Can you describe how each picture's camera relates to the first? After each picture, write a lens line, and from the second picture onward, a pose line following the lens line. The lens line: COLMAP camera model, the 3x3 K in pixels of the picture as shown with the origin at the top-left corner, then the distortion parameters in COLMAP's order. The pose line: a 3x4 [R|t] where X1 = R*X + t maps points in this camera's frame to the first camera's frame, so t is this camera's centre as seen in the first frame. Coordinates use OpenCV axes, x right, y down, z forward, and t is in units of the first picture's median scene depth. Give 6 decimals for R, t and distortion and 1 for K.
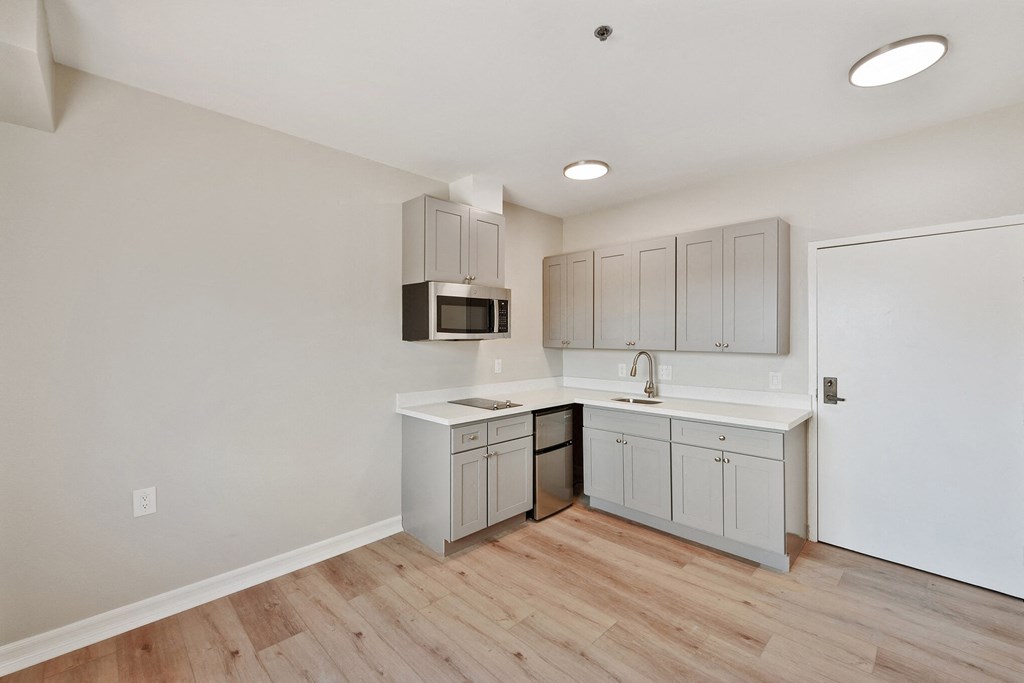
lens RADIAL K [[420.8, 0, 511.5], [0, 420.8, 336.2], [0, 0, 1]] dist [0.001754, -0.001142]
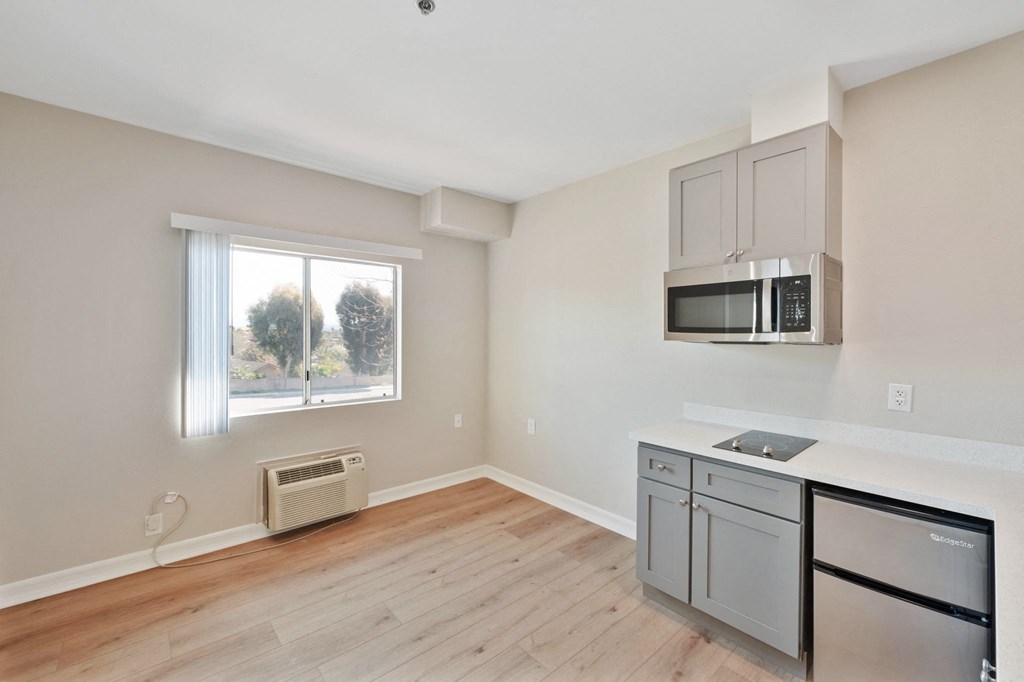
lens RADIAL K [[420.8, 0, 512.0], [0, 420.8, 333.2], [0, 0, 1]] dist [0.001754, -0.001142]
pose [[-0.050768, 0.003627, -0.998704, 0.711395], [-0.003210, 0.999988, 0.003794, -0.010046], [0.998705, 0.003399, -0.050756, 0.779514]]
